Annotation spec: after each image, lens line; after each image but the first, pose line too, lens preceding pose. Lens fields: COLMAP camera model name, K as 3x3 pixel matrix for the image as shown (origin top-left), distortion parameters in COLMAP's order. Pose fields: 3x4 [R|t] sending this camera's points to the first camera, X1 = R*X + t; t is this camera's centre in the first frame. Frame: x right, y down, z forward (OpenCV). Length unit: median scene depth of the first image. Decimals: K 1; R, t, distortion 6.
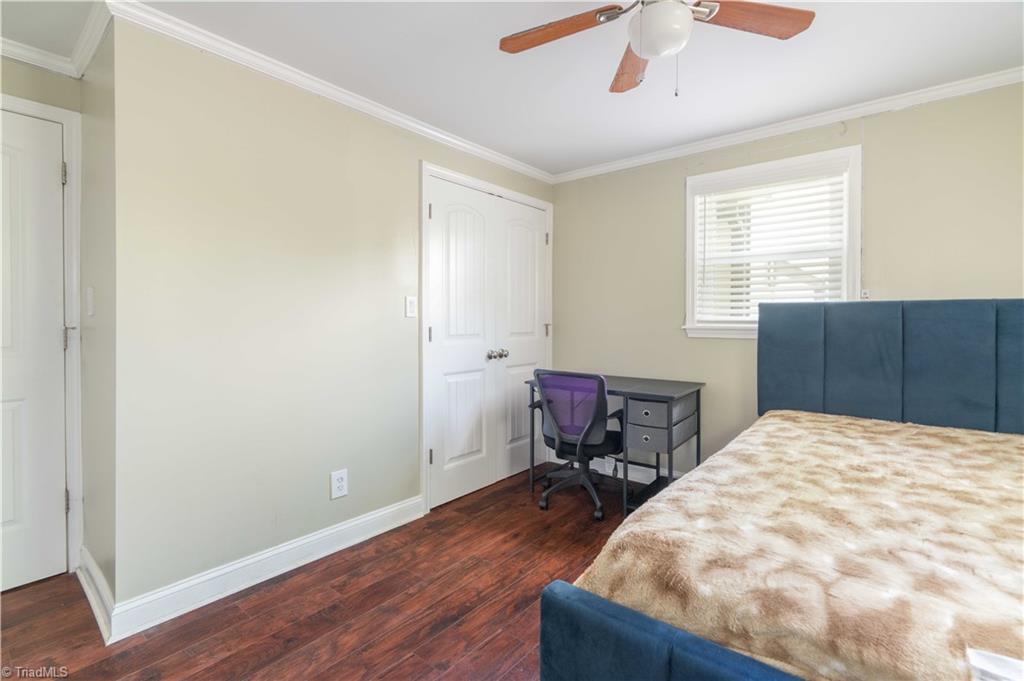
lens RADIAL K [[463.6, 0, 506.1], [0, 463.6, 331.8], [0, 0, 1]] dist [-0.003830, -0.000056]
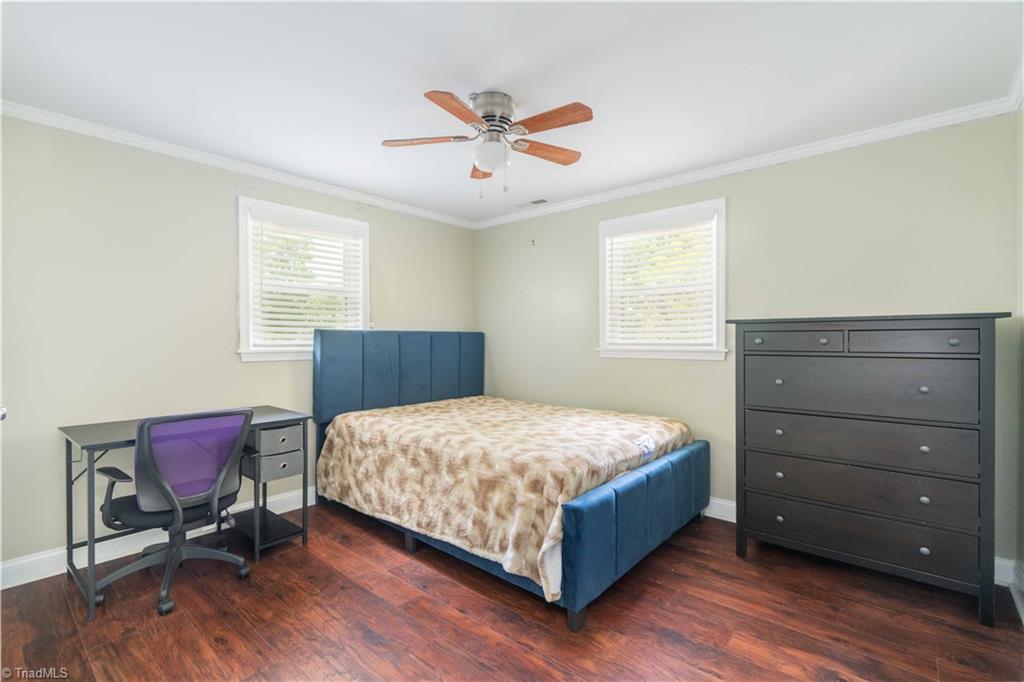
lens RADIAL K [[470.6, 0, 512.0], [0, 470.6, 341.0], [0, 0, 1]] dist [-0.000776, -0.000052]
pose [[0.035146, -0.004511, 0.999372, -0.702145], [0.030190, 0.999538, 0.003450, -0.021520], [-0.998926, 0.030050, 0.035266, 0.499820]]
